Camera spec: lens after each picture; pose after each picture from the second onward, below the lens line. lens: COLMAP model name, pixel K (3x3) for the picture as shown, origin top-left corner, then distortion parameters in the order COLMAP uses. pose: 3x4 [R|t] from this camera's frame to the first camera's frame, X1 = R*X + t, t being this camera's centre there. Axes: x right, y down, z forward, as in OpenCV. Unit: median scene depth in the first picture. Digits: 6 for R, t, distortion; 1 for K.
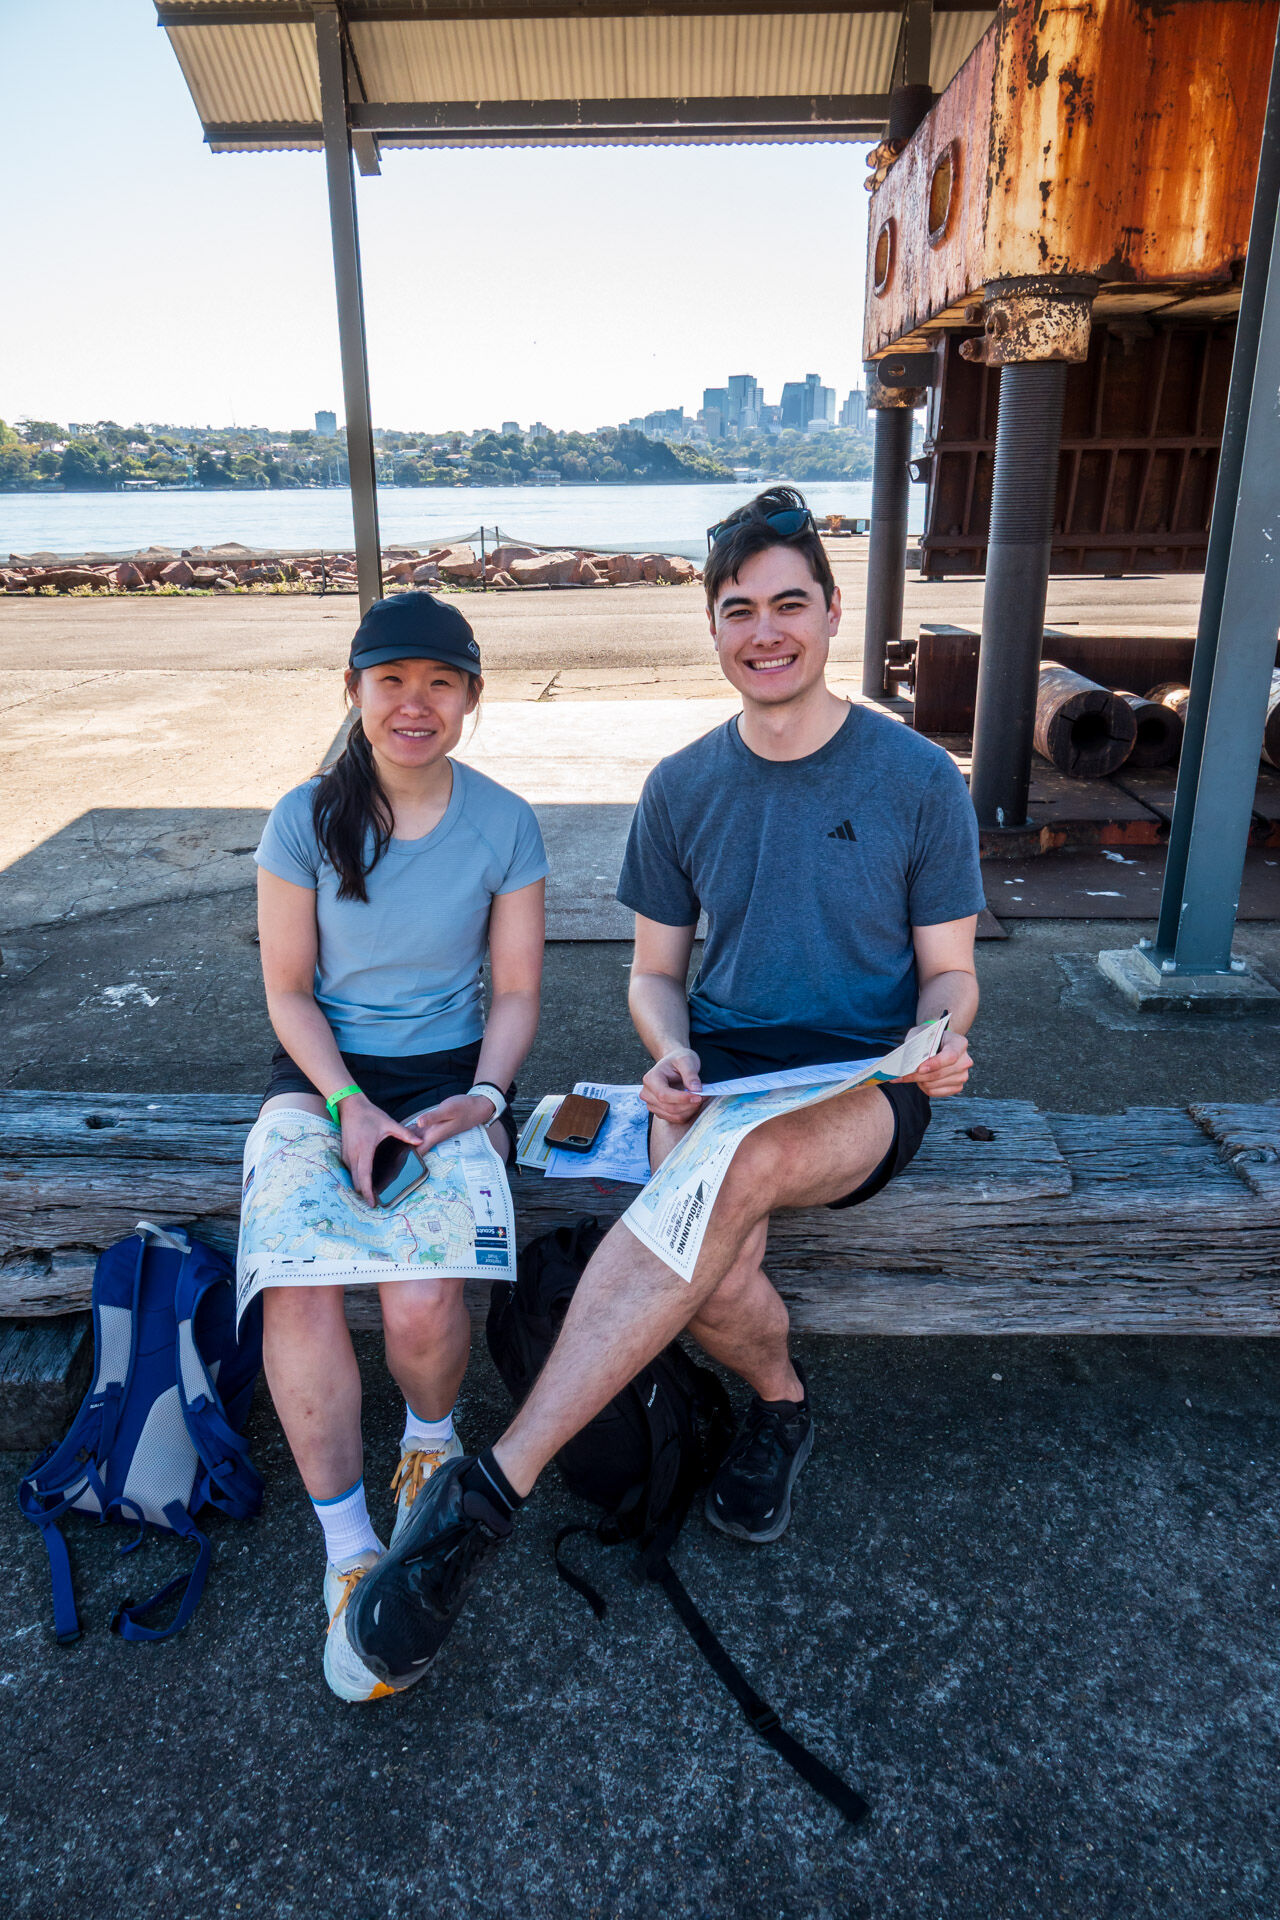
lens RADIAL K [[1308.6, 0, 632.7], [0, 1308.6, 963.2], [0, 0, 1]] dist [-0.006408, -0.006990]
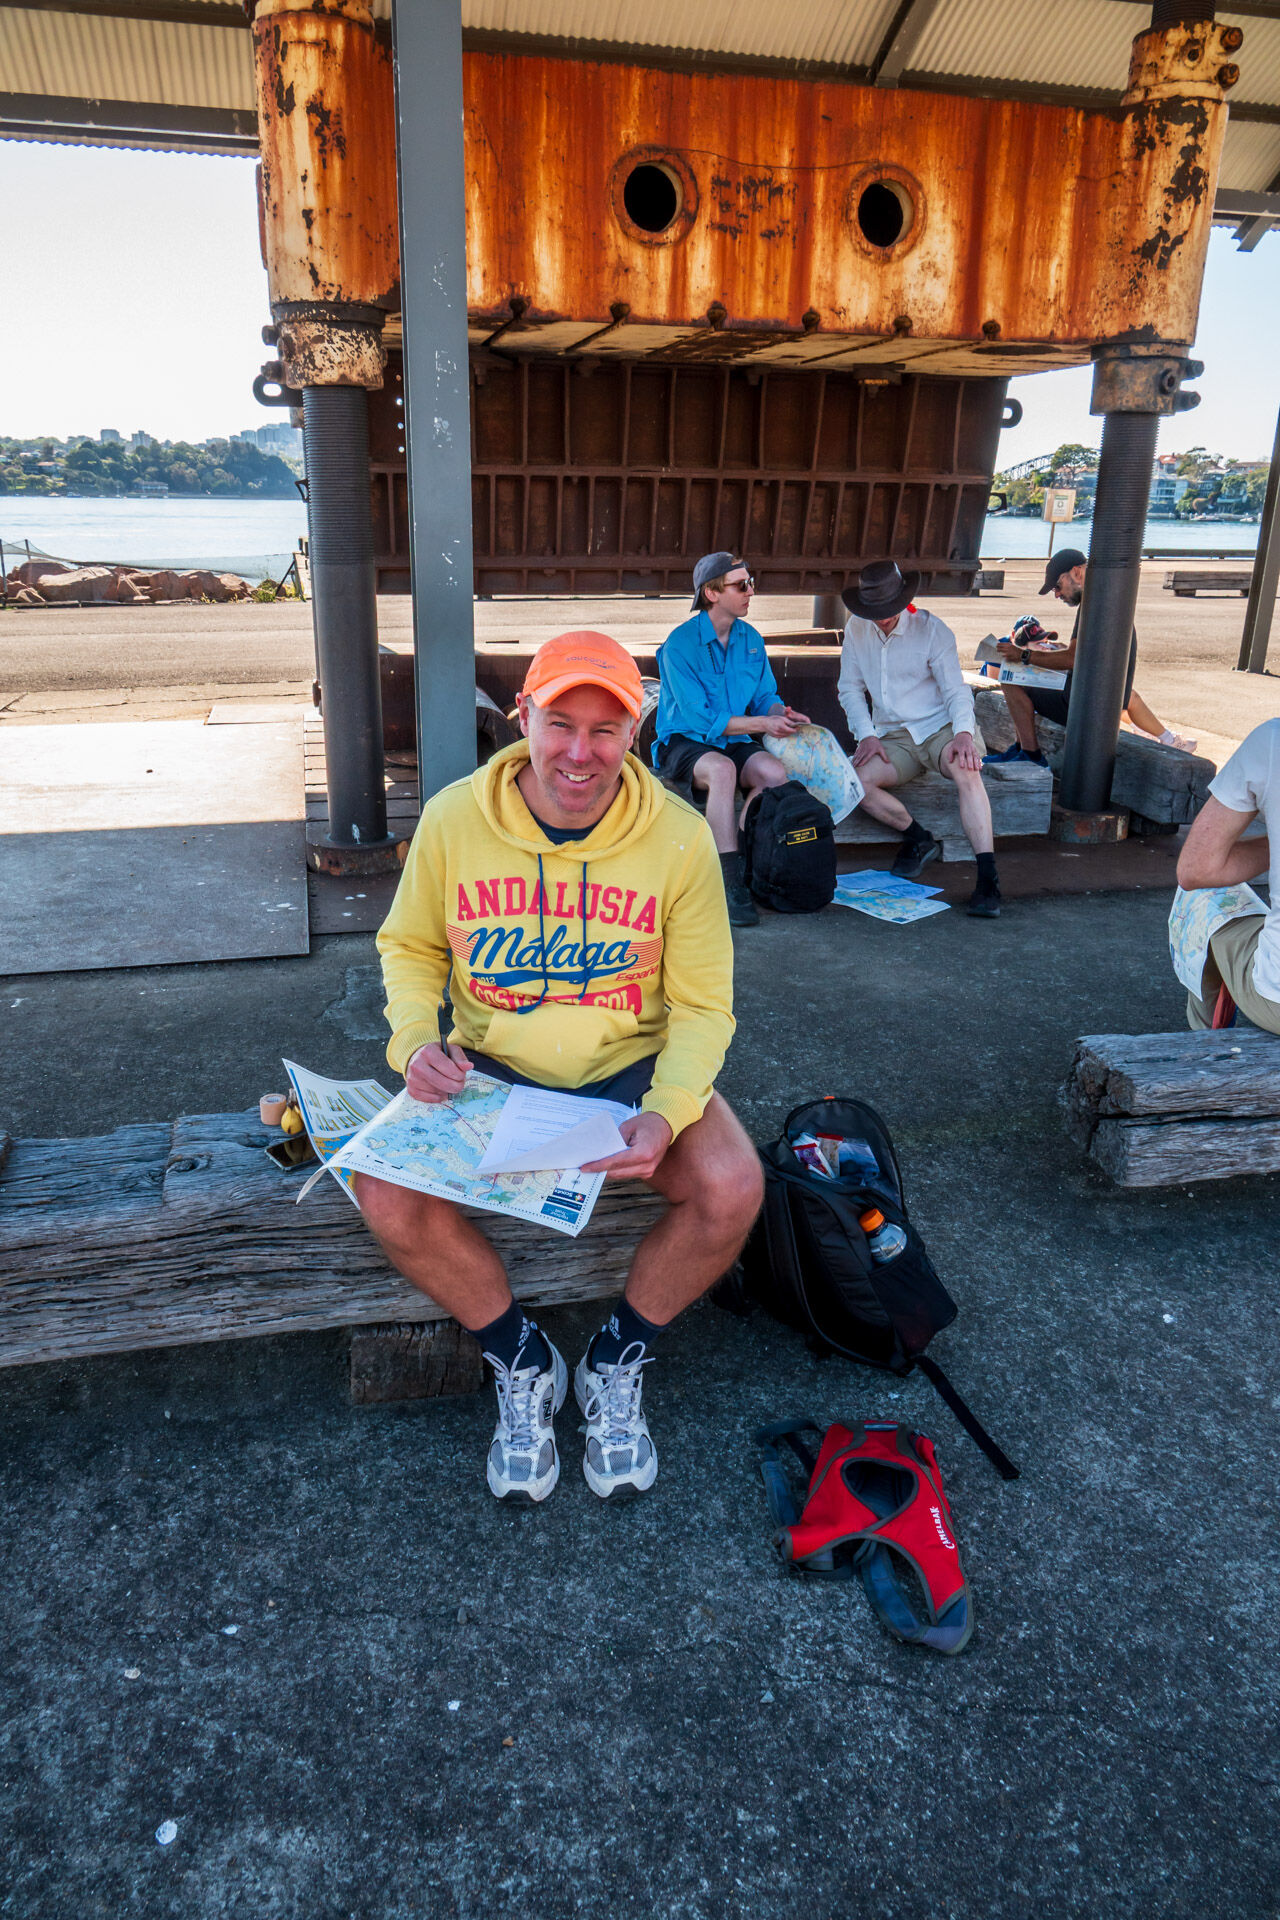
lens RADIAL K [[1308.6, 0, 640.6], [0, 1308.6, 963.4], [0, 0, 1]] dist [-0.006408, -0.006990]
pose [[0.961801, -0.065802, 0.265725, 0.254322], [0.069262, 0.997592, -0.003662, 0.008599], [-0.264844, 0.021926, 0.964042, -0.036457]]
